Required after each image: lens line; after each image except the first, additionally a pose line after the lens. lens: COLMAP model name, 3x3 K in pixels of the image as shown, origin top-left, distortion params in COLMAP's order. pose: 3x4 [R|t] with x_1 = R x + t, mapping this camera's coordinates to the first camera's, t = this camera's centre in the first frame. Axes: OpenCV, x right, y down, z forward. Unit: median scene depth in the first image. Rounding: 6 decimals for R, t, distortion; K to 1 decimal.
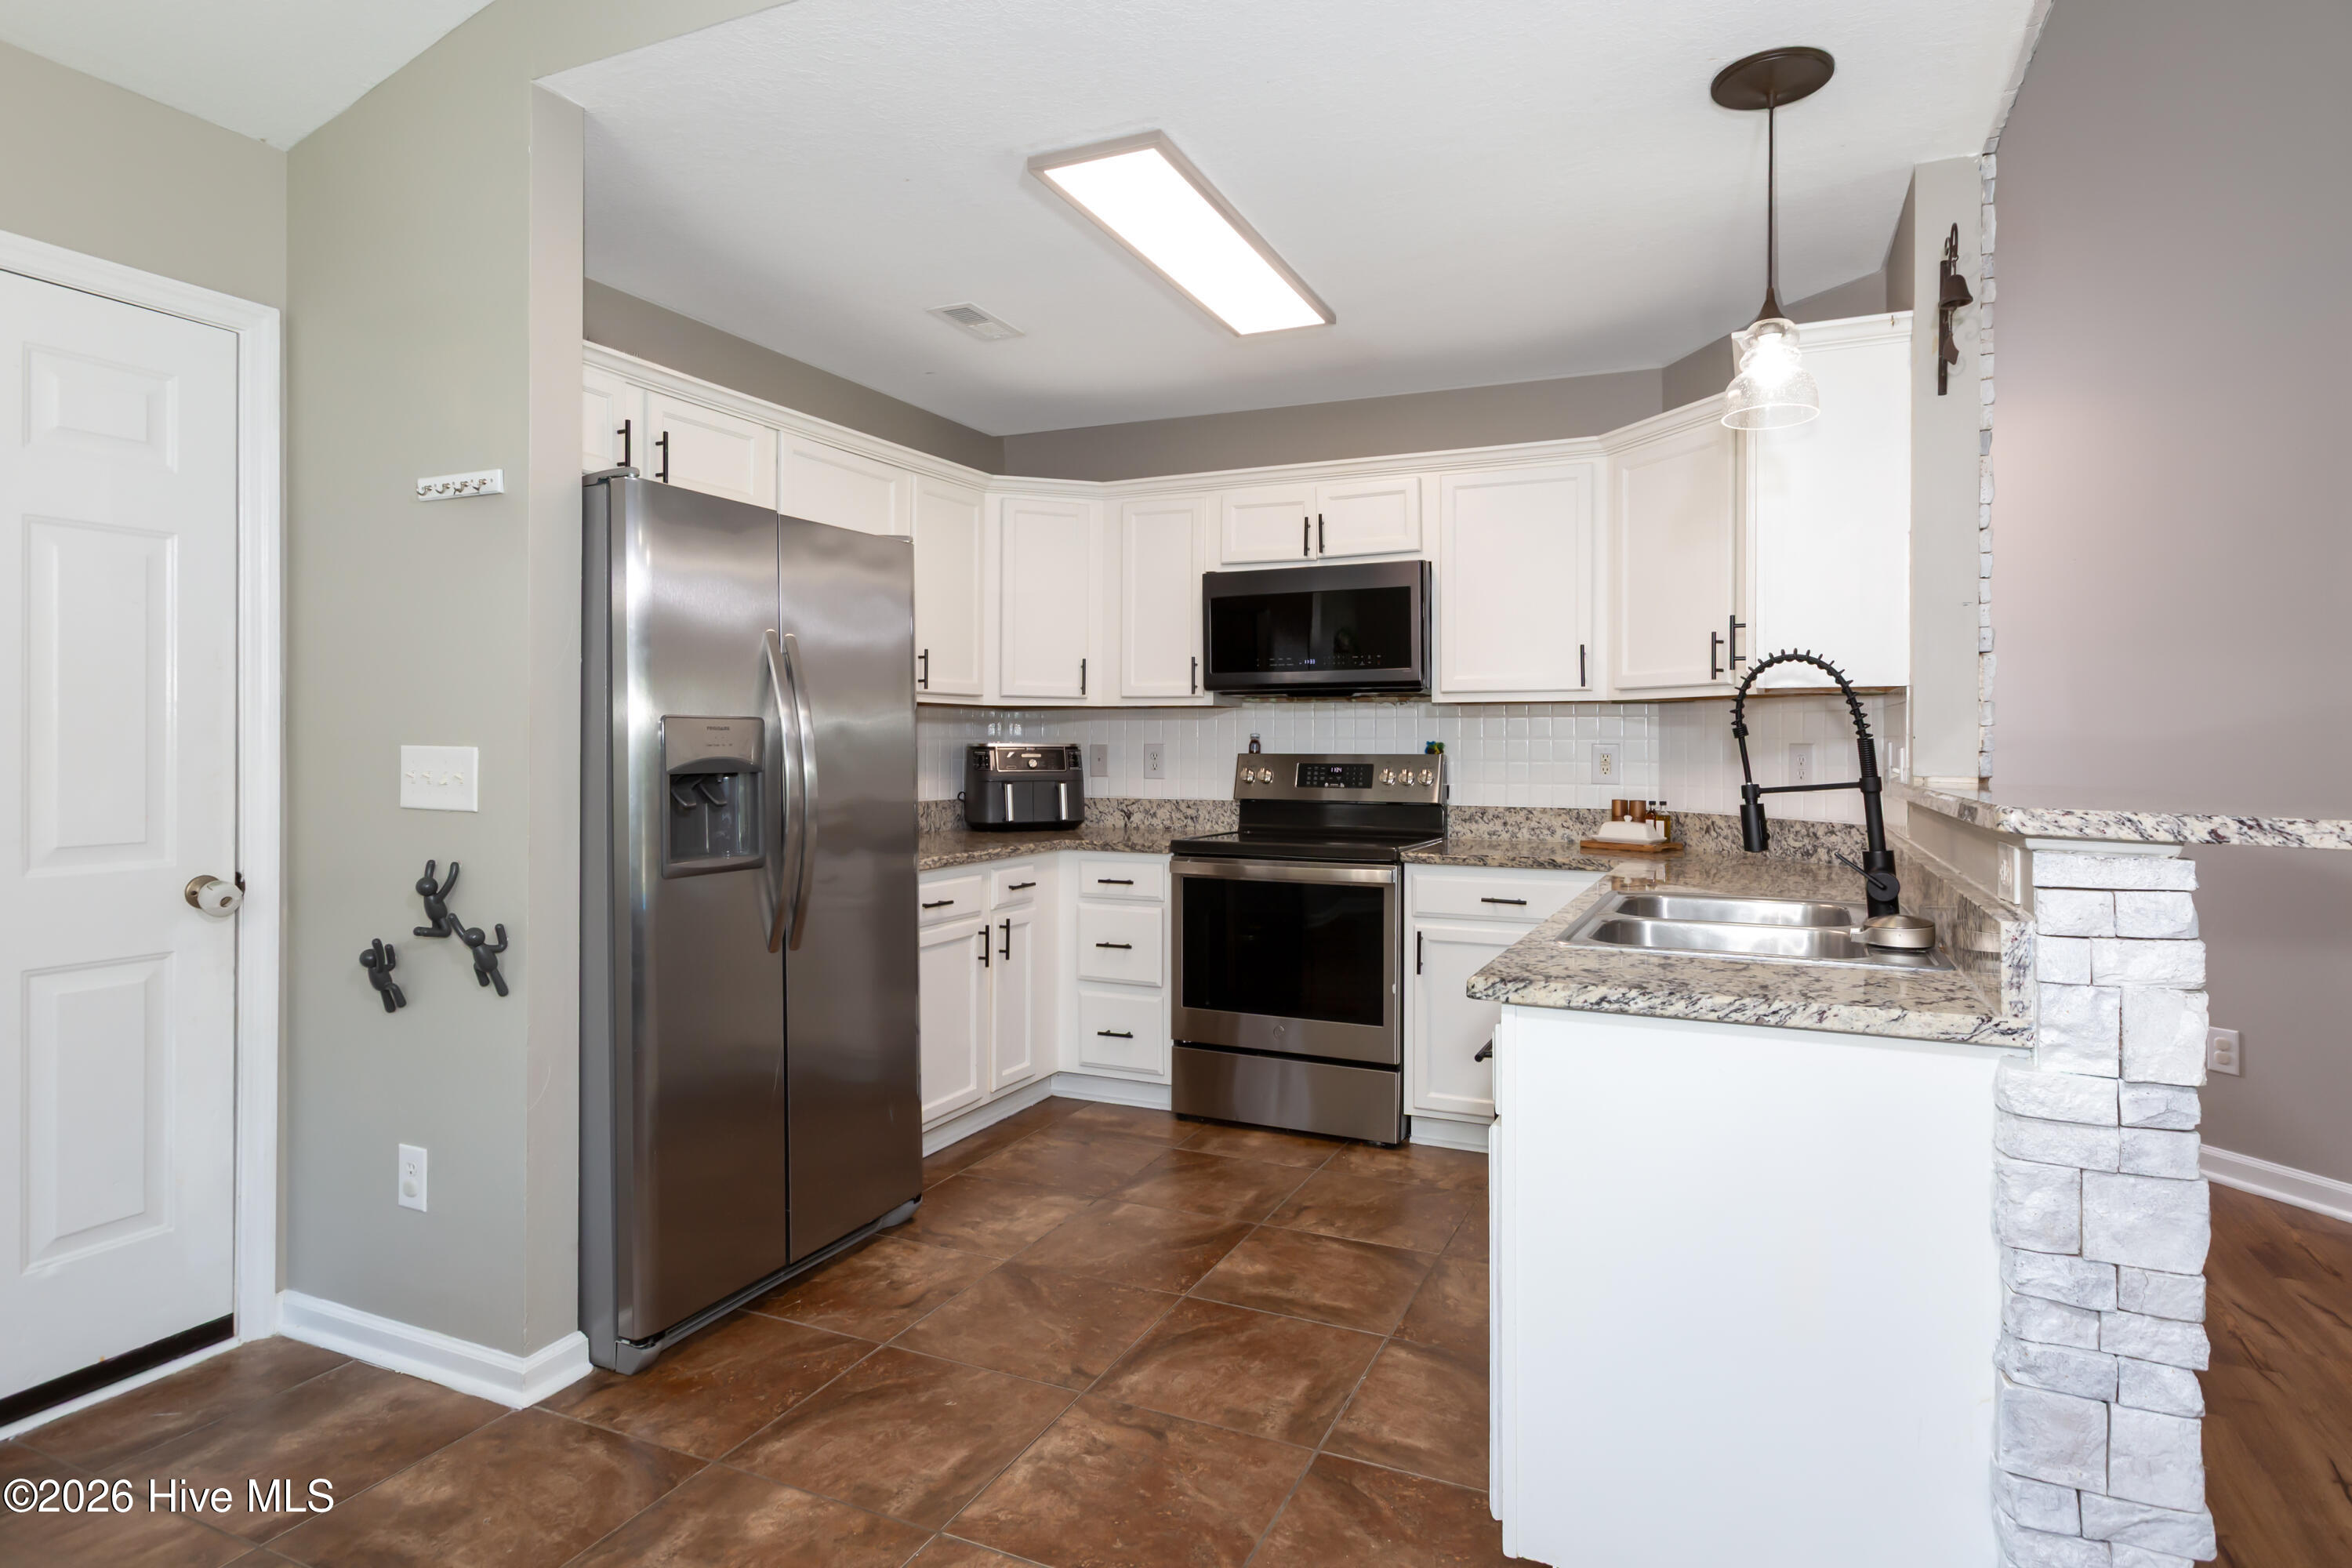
lens RADIAL K [[1291.6, 0, 1061.8], [0, 1291.6, 745.7], [0, 0, 1]] dist [0.002285, -0.000536]
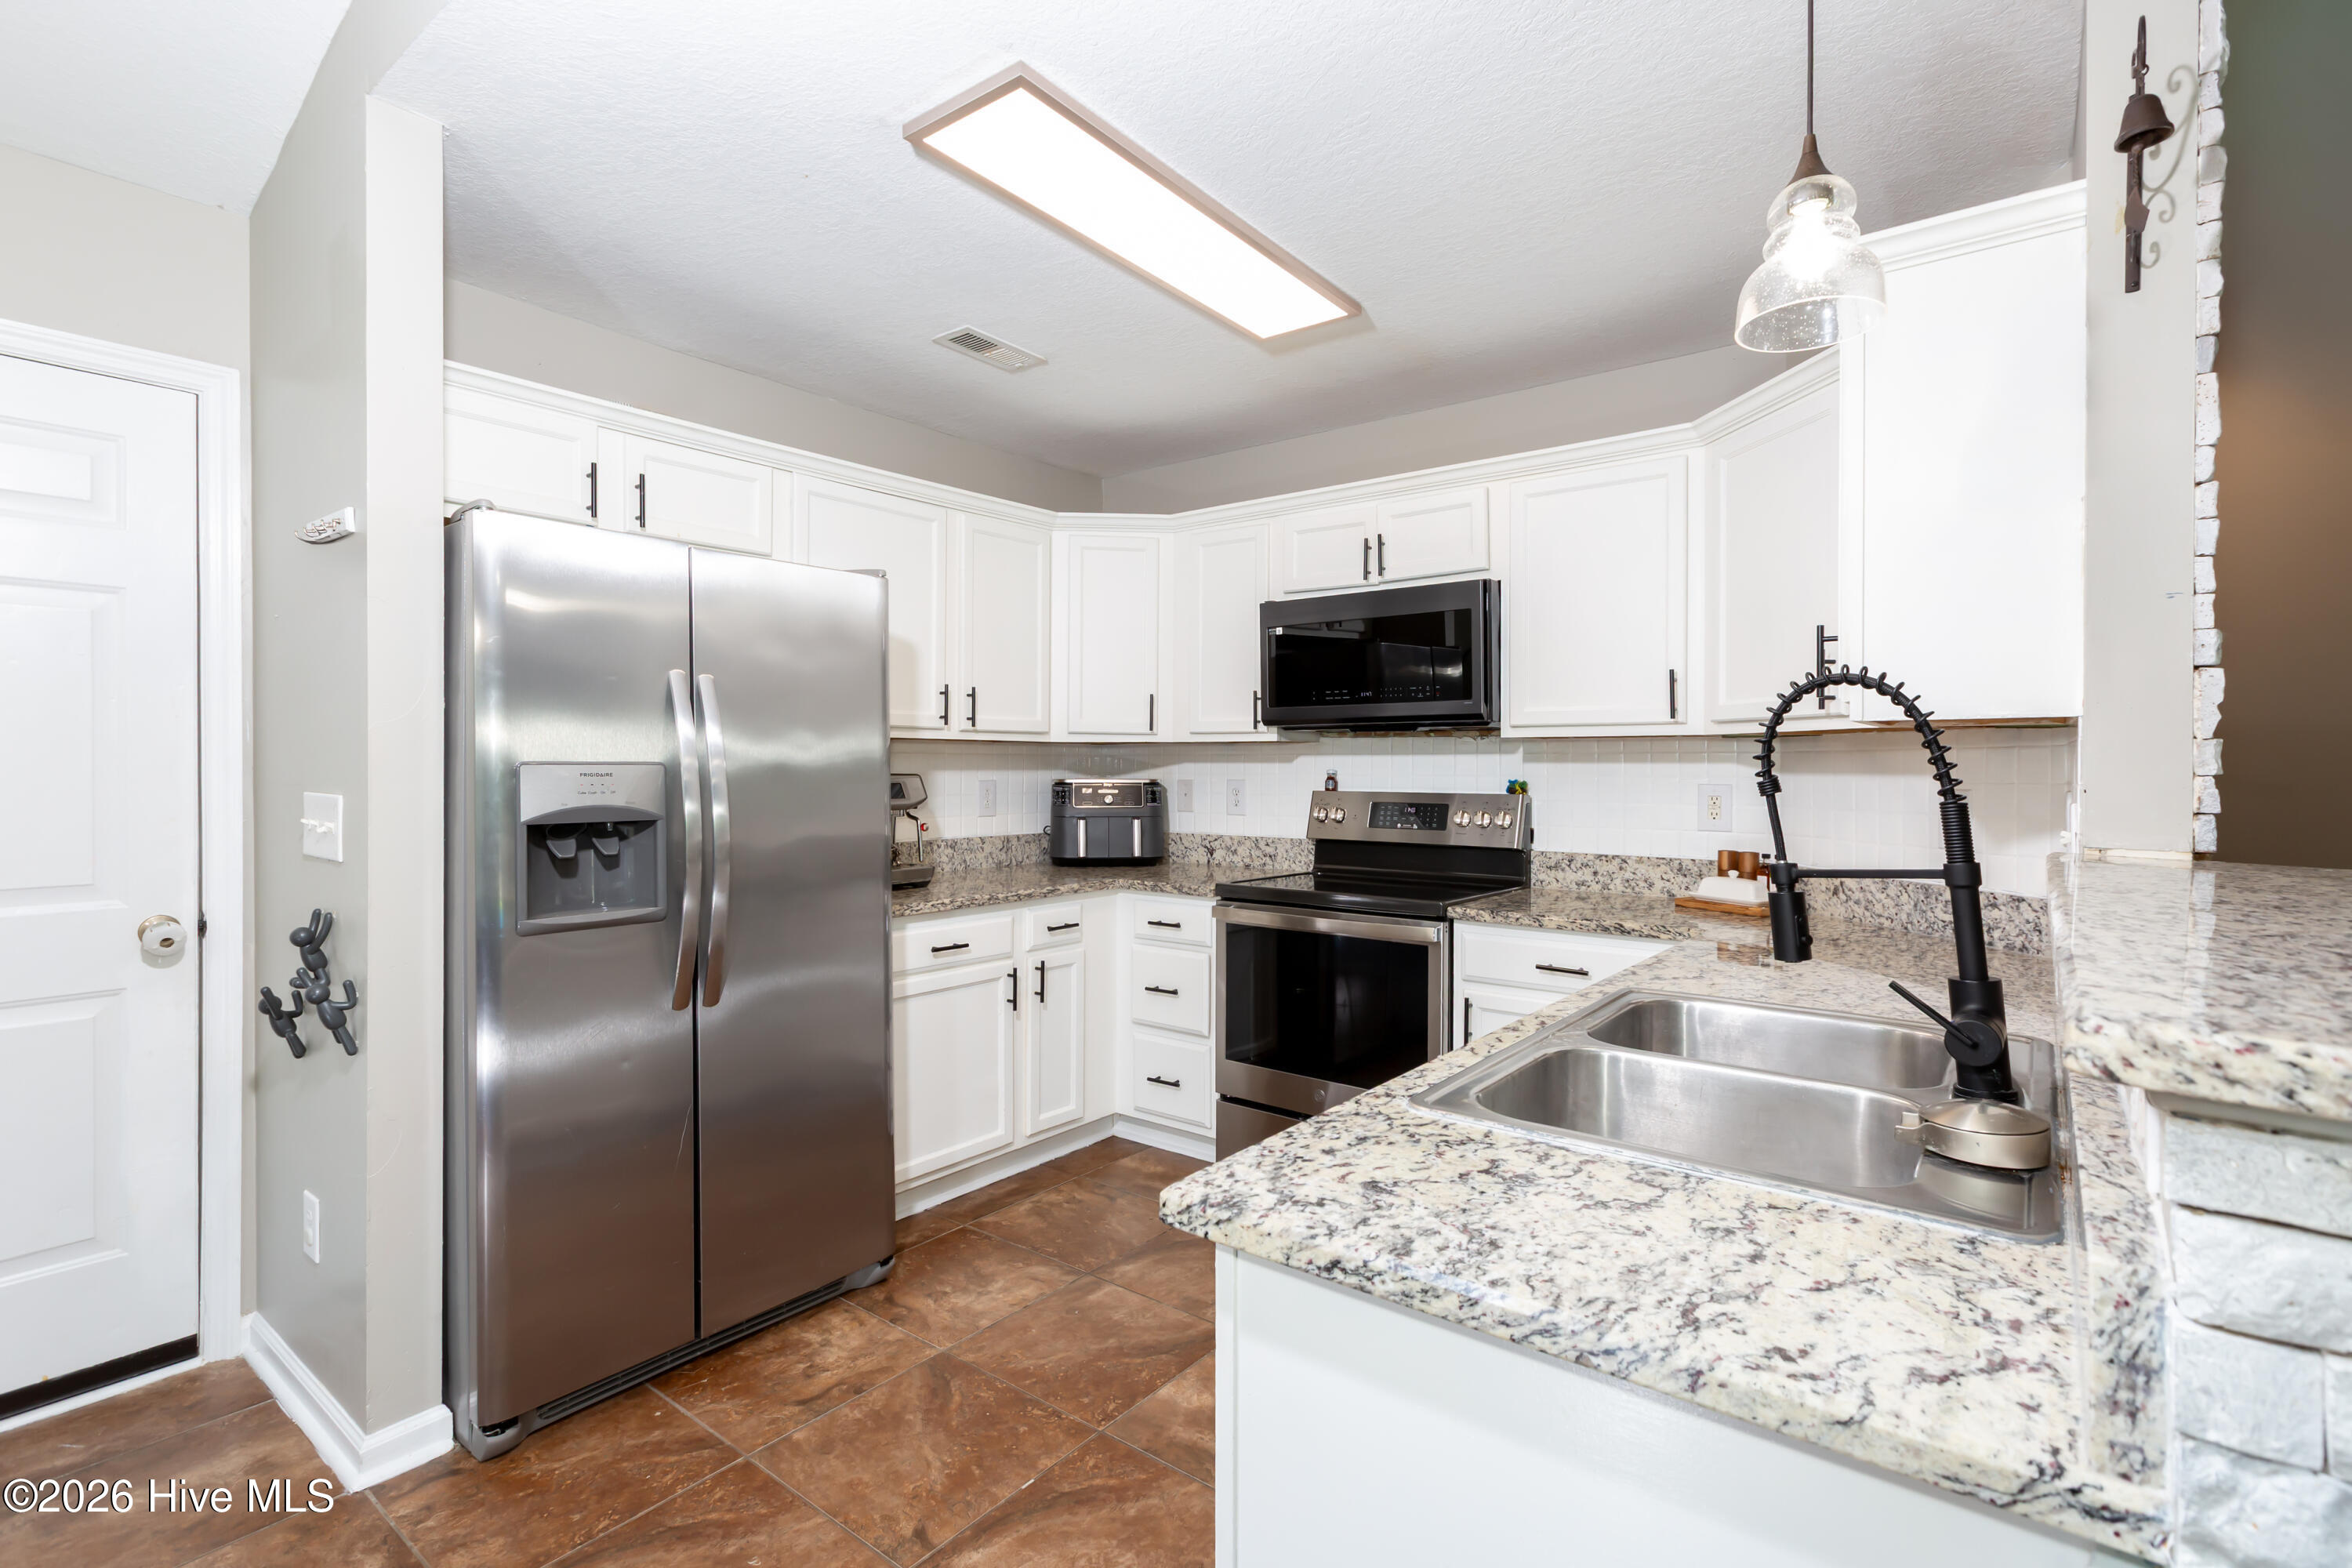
lens RADIAL K [[1084.7, 0, 1088.1], [0, 1084.7, 772.8], [0, 0, 1]] dist [0.007529, -0.004187]
pose [[0.976311, 0.000814, -0.216371, 0.206026], [-0.000127, 0.999995, 0.003186, -0.014070], [0.216373, -0.003083, 0.976306, 0.245068]]
